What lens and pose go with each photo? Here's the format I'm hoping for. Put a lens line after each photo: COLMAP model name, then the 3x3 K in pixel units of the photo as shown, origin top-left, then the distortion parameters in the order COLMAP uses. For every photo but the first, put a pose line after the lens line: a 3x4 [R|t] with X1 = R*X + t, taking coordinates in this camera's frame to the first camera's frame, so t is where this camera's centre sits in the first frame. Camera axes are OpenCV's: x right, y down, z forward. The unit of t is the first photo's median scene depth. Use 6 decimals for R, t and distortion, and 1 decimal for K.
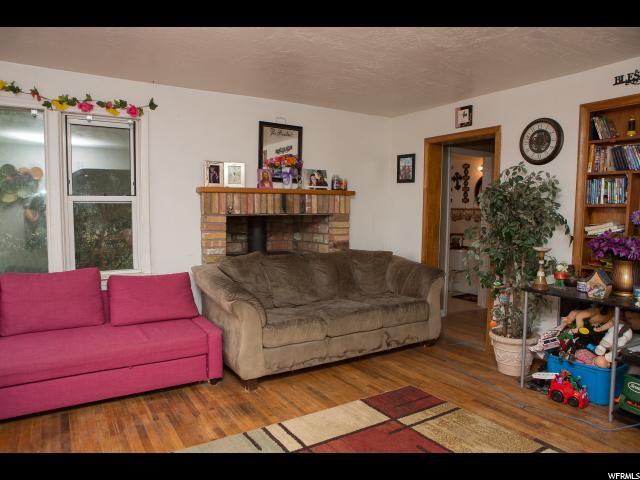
lens RADIAL K [[445.6, 0, 323.6], [0, 445.6, 236.0], [0, 0, 1]] dist [-0.099880, 0.065967]
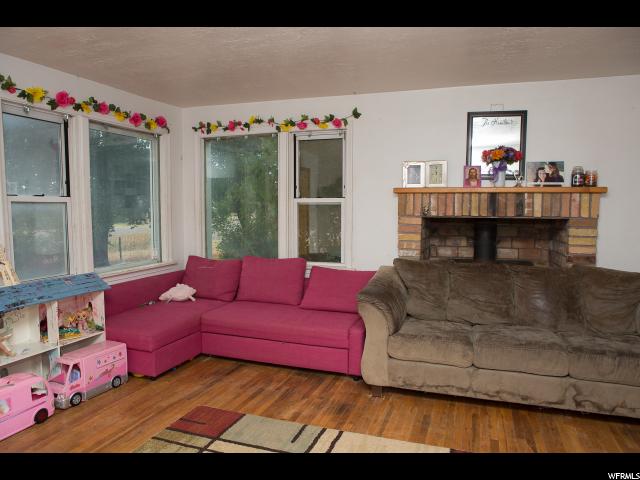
lens RADIAL K [[445.6, 0, 319.9], [0, 445.6, 238.8], [0, 0, 1]] dist [-0.099880, 0.065967]
pose [[0.612139, 0.052413, -0.789011, 0.440017], [-0.051426, 0.998327, 0.026420, -0.014274], [0.789076, 0.024403, 0.613811, 0.258662]]
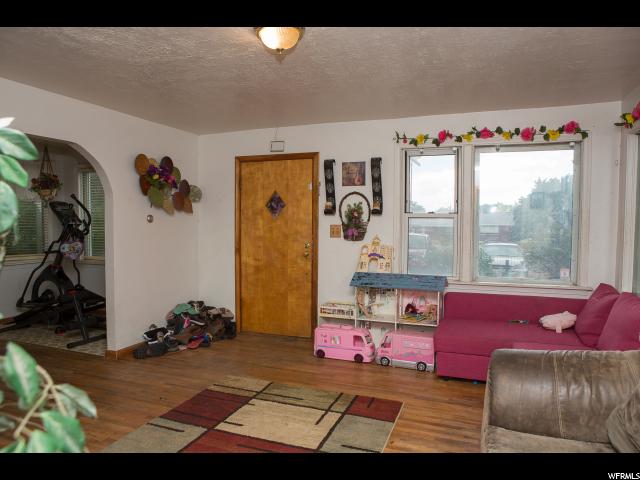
lens RADIAL K [[445.6, 0, 320.0], [0, 445.6, 241.5], [0, 0, 1]] dist [-0.099880, 0.065967]
pose [[-0.810494, 0.012256, -0.585618, 0.334735], [-0.054146, 0.993933, 0.095740, -0.070628], [0.583238, 0.109306, -0.804913, 1.141666]]
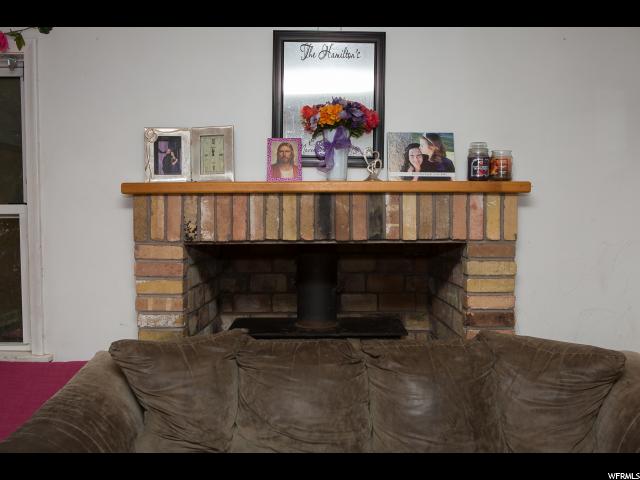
lens RADIAL K [[617.1, 0, 326.2], [0, 617.1, 235.4], [0, 0, 1]] dist [-0.071442, 0.000000]
pose [[0.839917, 0.012123, -0.542579, 0.268990], [-0.028198, 0.999375, -0.021321, -0.049225], [0.541982, 0.033208, 0.839734, 0.594219]]
